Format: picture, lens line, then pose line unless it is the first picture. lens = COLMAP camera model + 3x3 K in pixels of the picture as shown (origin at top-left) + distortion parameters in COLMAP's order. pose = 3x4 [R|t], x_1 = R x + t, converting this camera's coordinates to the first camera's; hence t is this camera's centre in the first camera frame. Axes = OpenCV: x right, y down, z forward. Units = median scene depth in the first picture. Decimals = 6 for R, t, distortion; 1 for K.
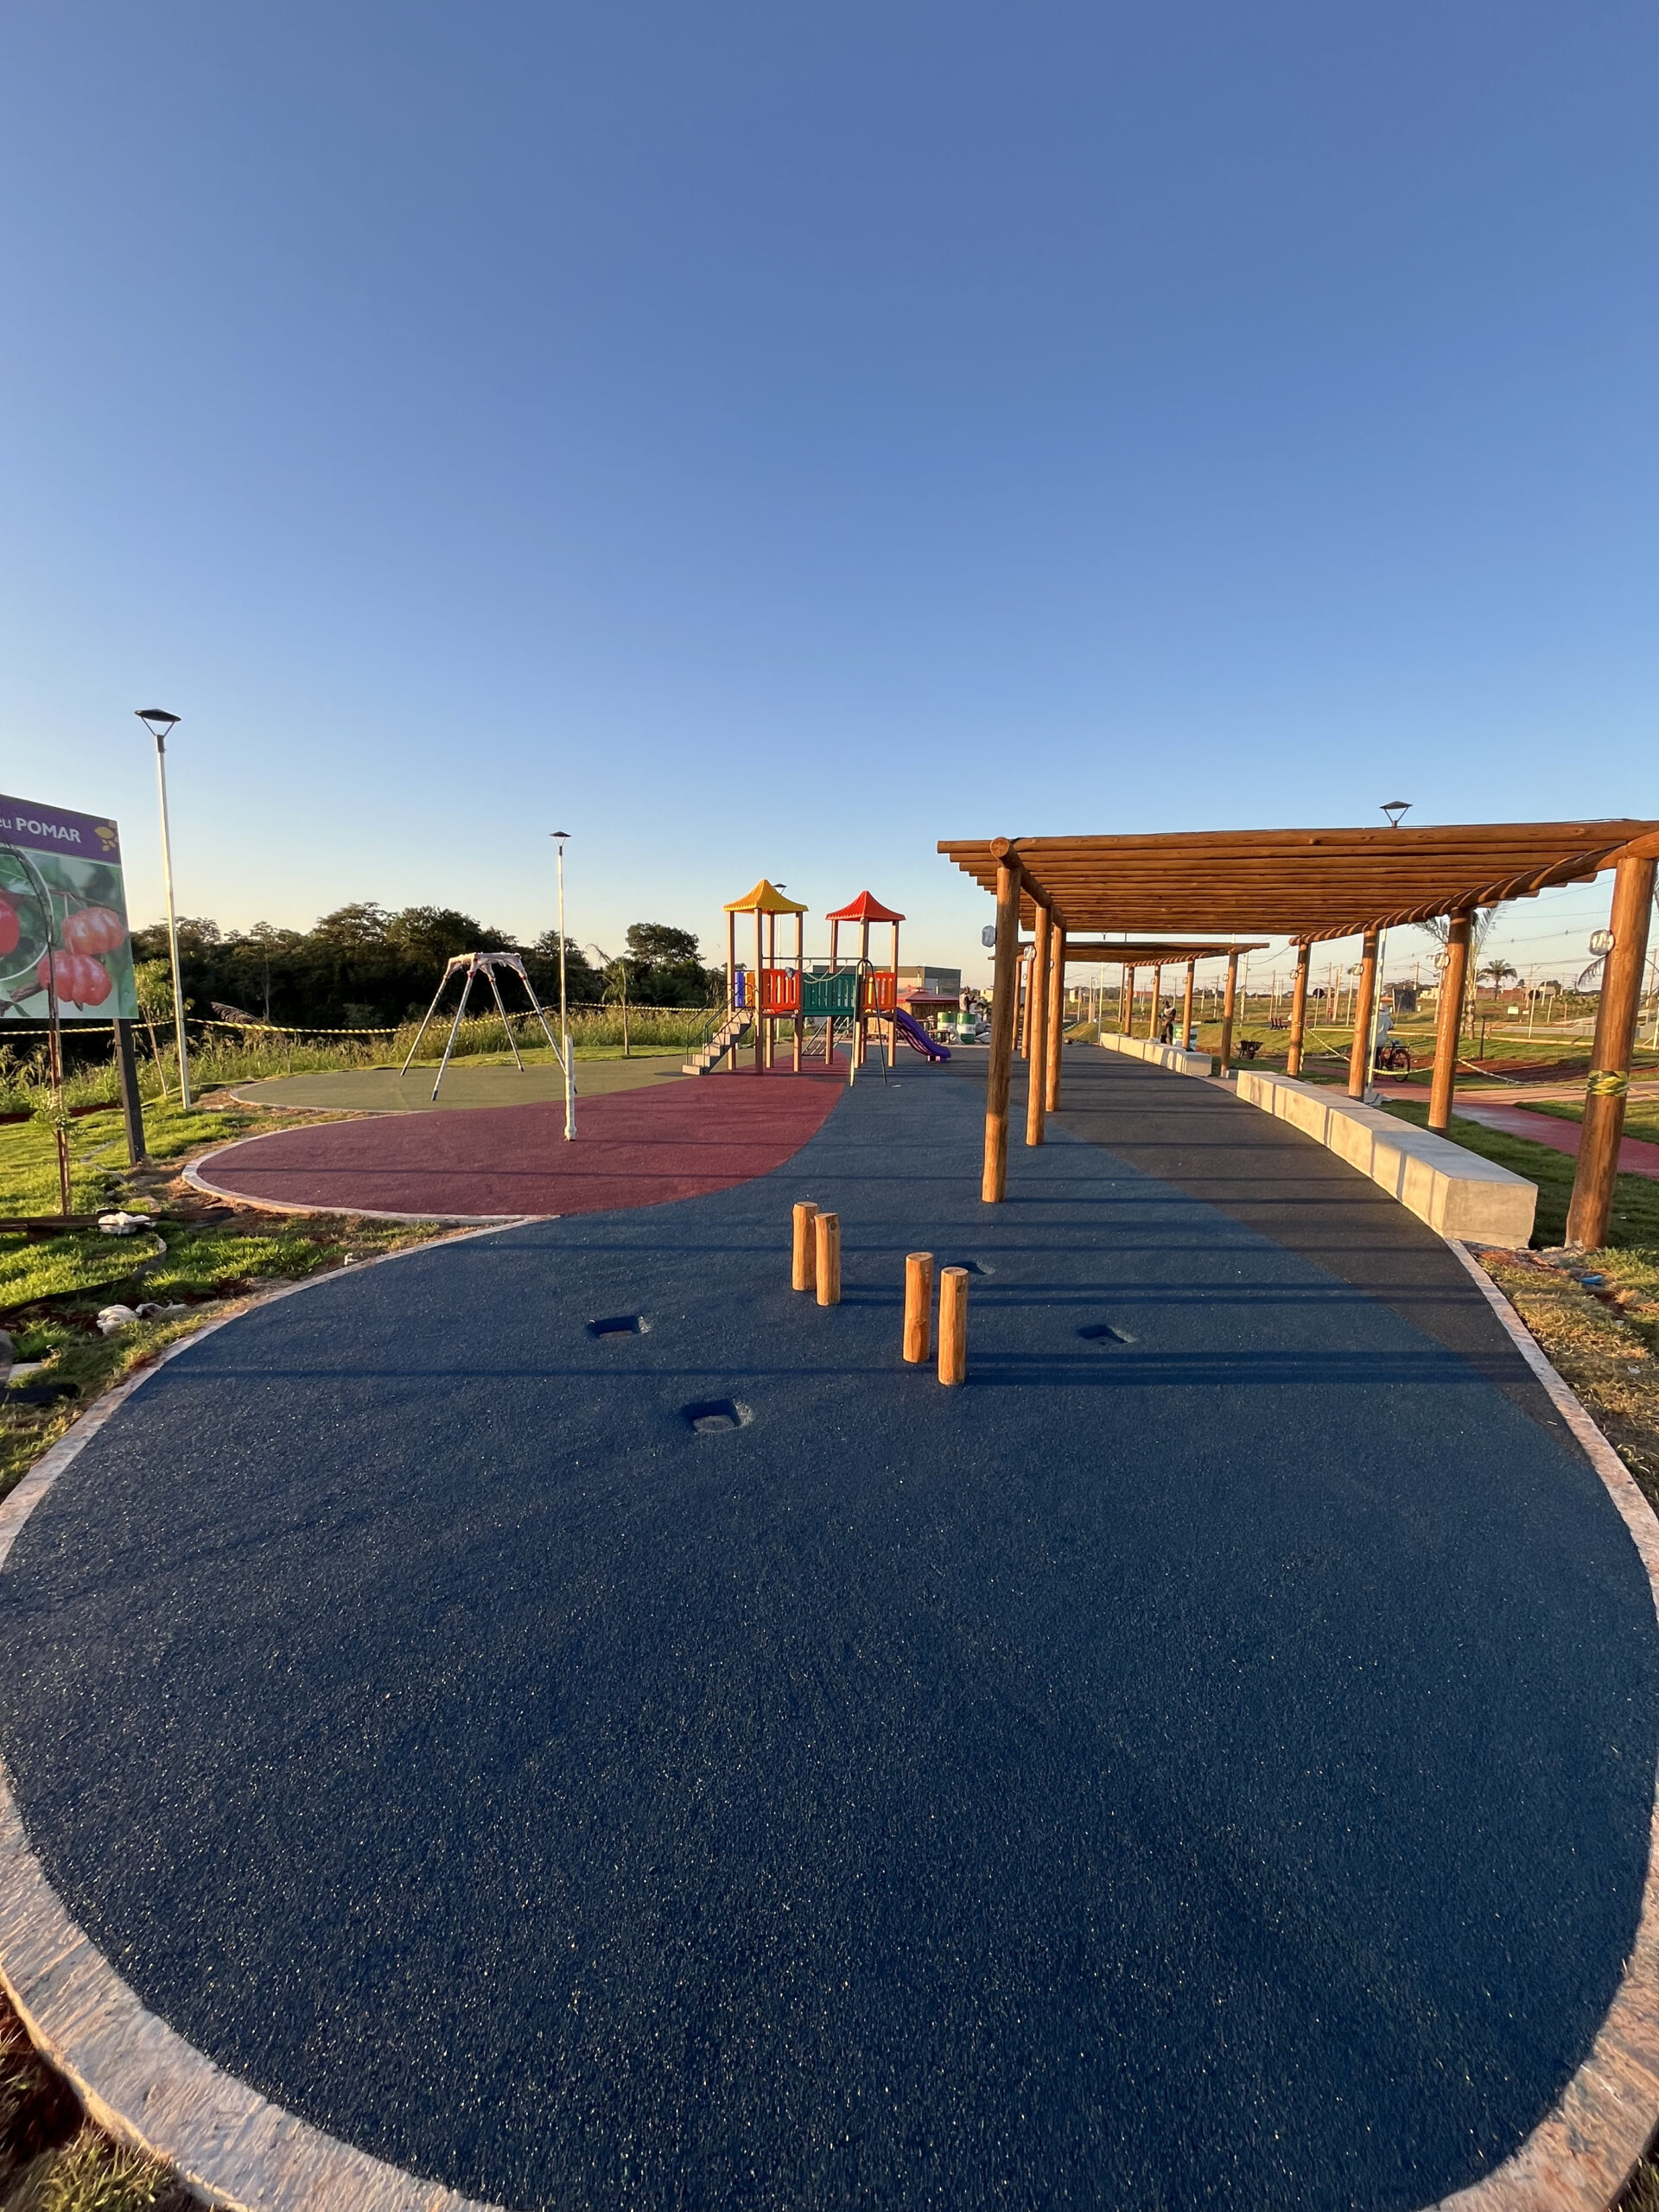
lens RADIAL K [[894.2, 0, 825.9], [0, 894.2, 1111.8], [0, 0, 1]] dist [0.001399, 0.000367]
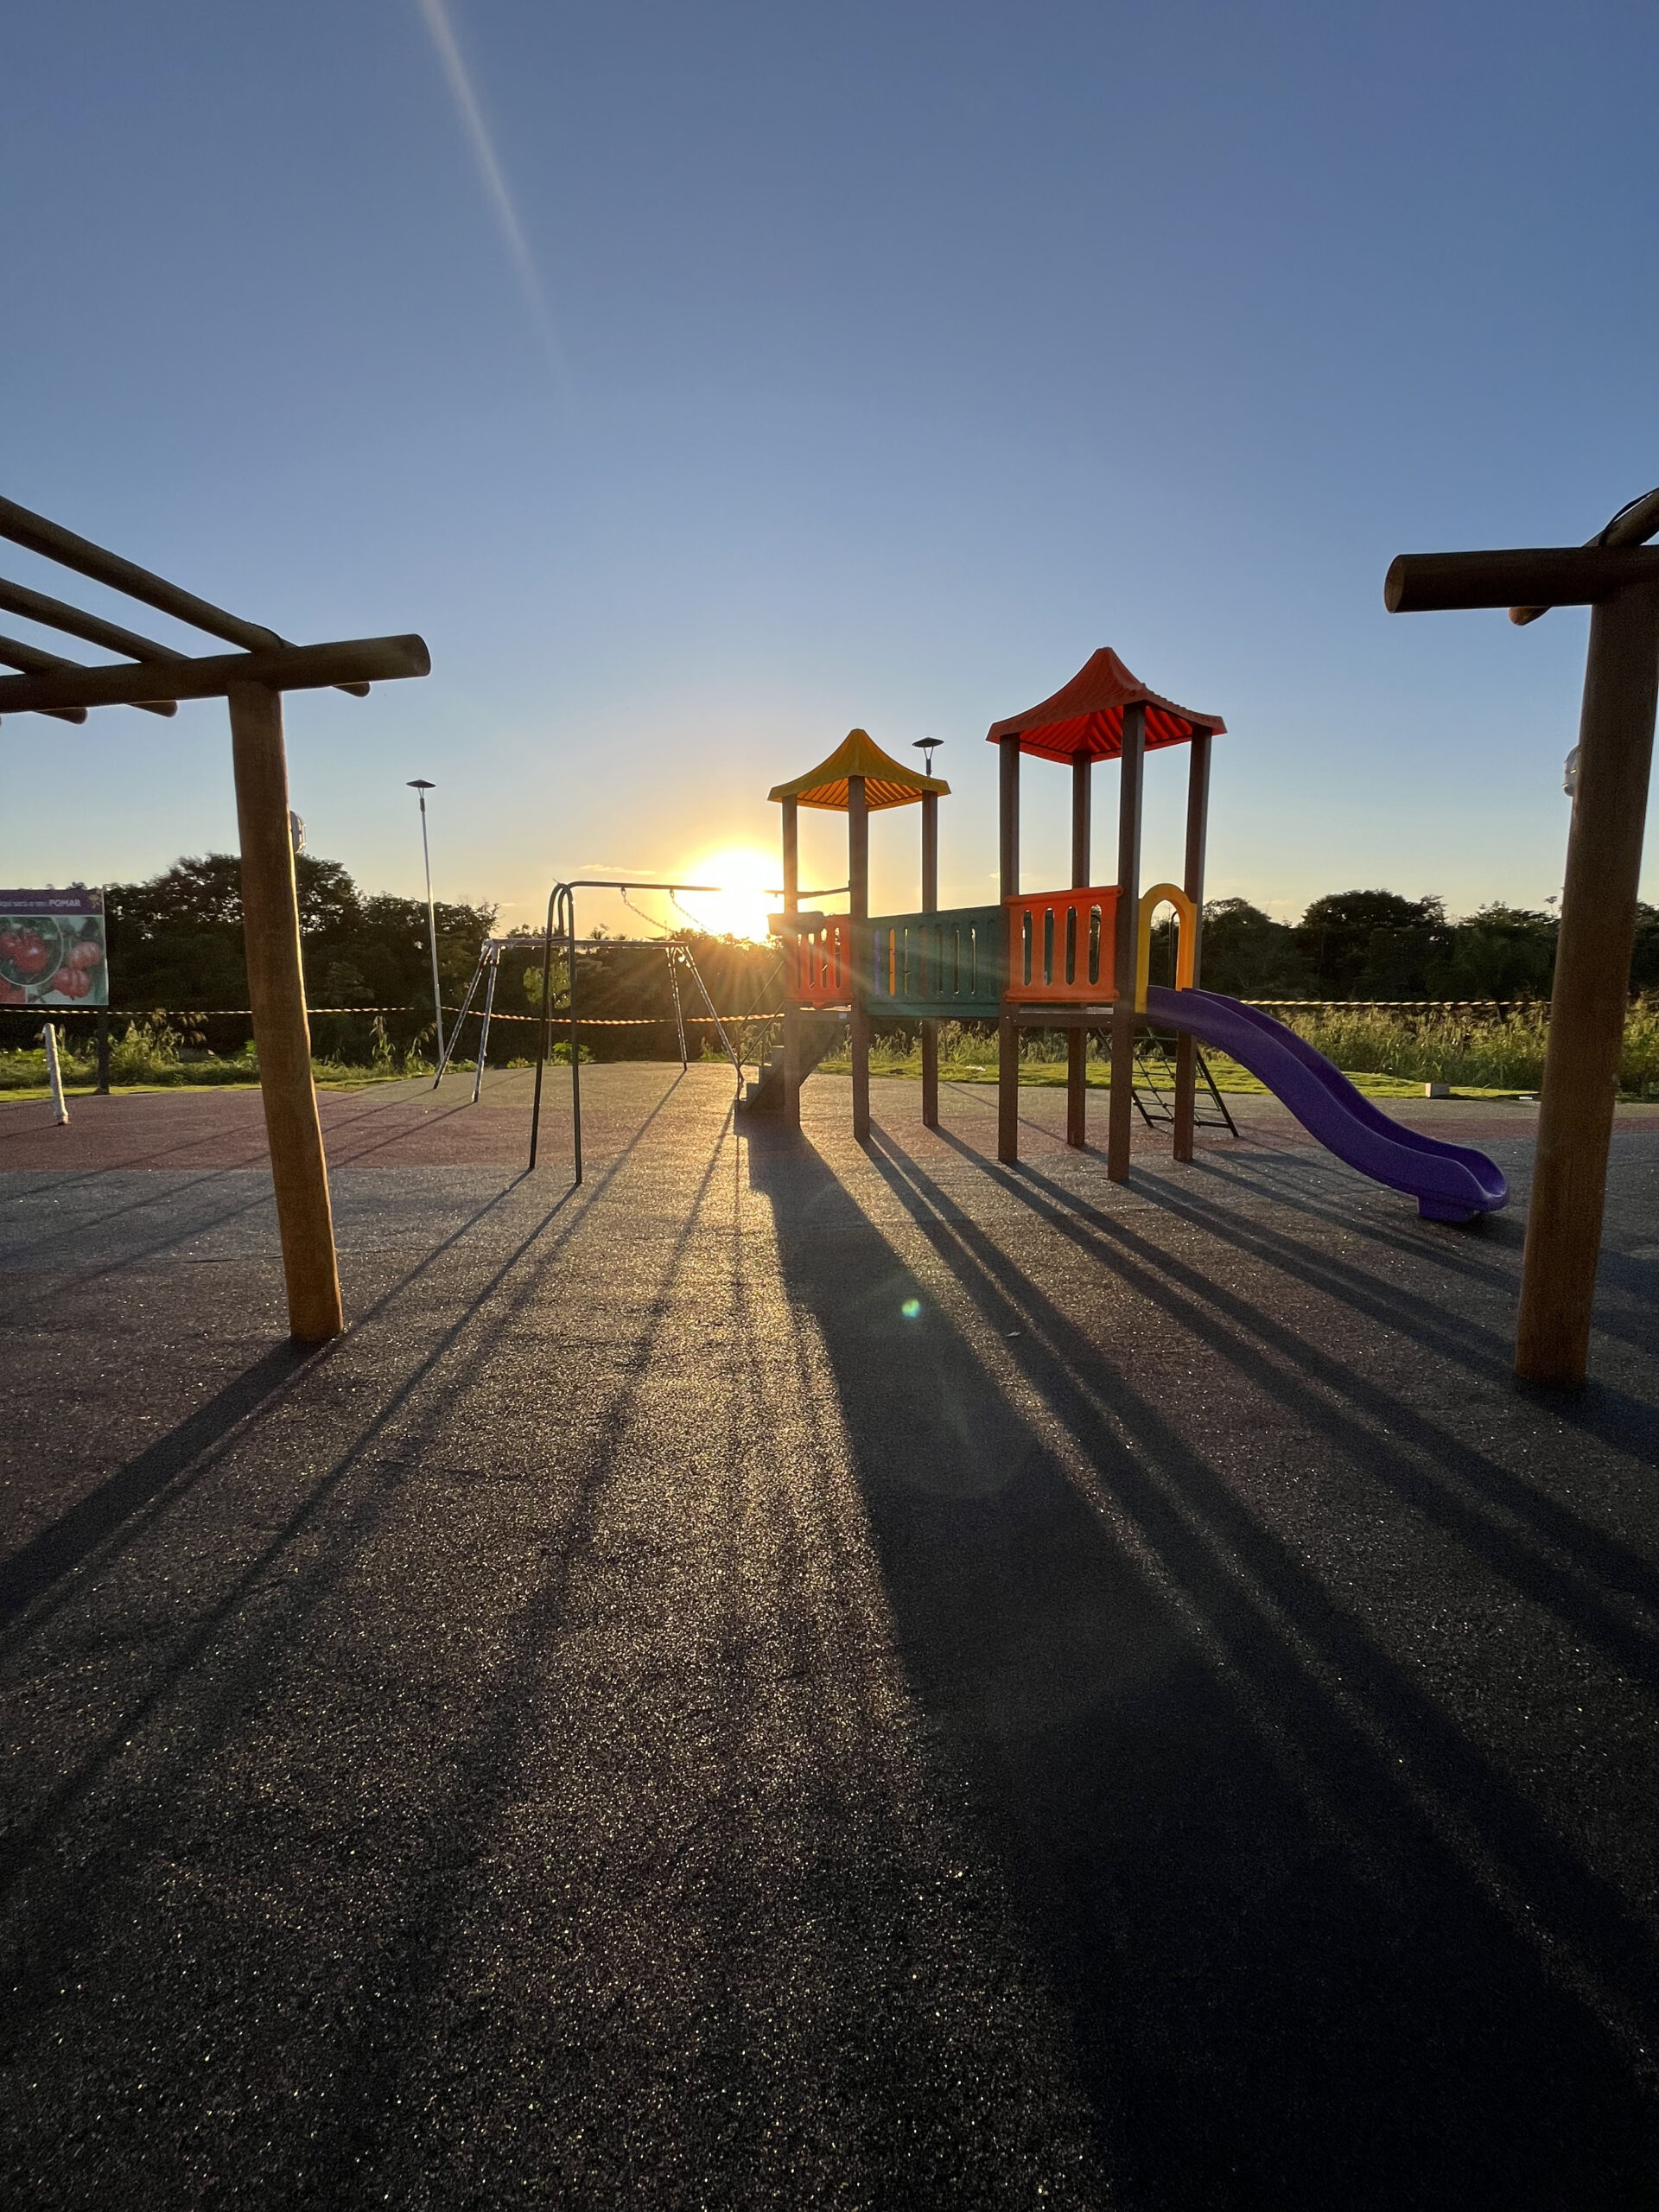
lens RADIAL K [[894.2, 0, 825.9], [0, 894.2, 1111.8], [0, 0, 1]] dist [0.001399, 0.000367]
pose [[0.046187, 0.127313, -0.990787, 1.059988], [-0.123664, 0.984944, 0.120798, -0.297839], [0.991249, 0.116946, 0.061236, 2.419622]]
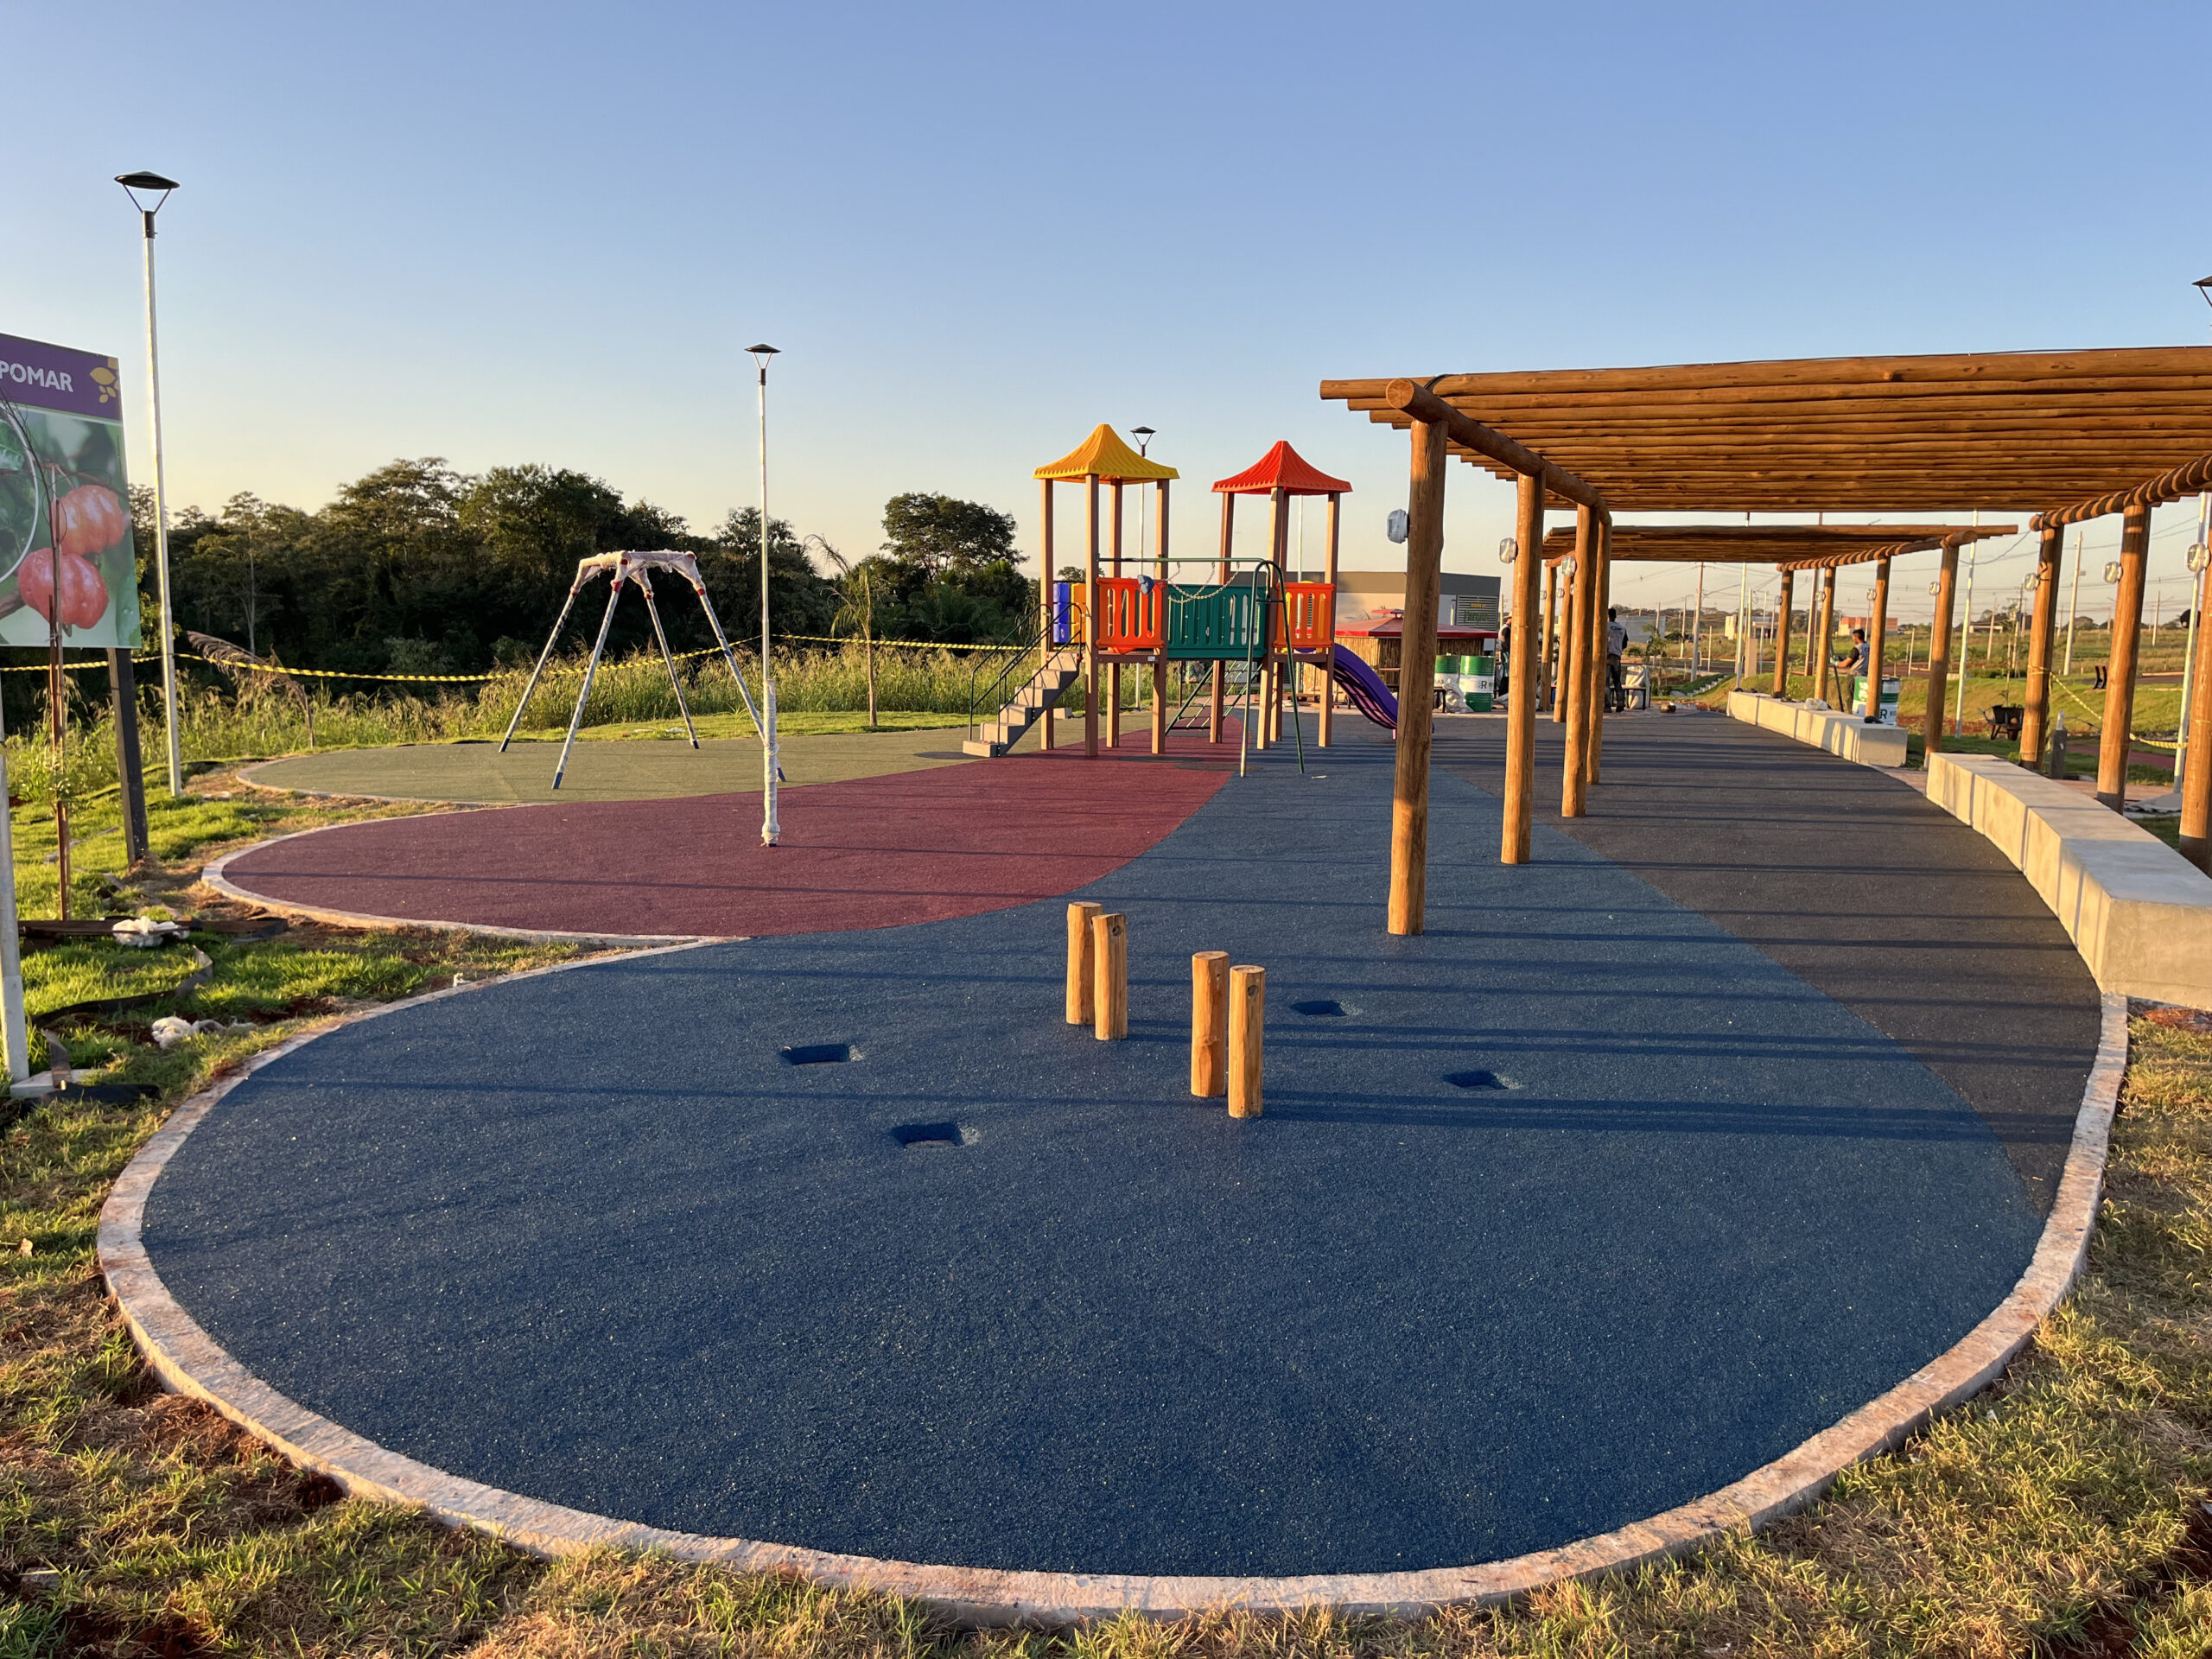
lens RADIAL K [[1677.9, 0, 1106.0], [0, 1677.9, 829.5], [0, 0, 1]] dist [0.085801, -0.099749]
pose [[0.996157, 0.011330, -0.086845, 0.076502], [-0.012186, 0.999882, -0.009327, 0.038176], [0.086729, 0.010350, 0.996178, -0.235912]]
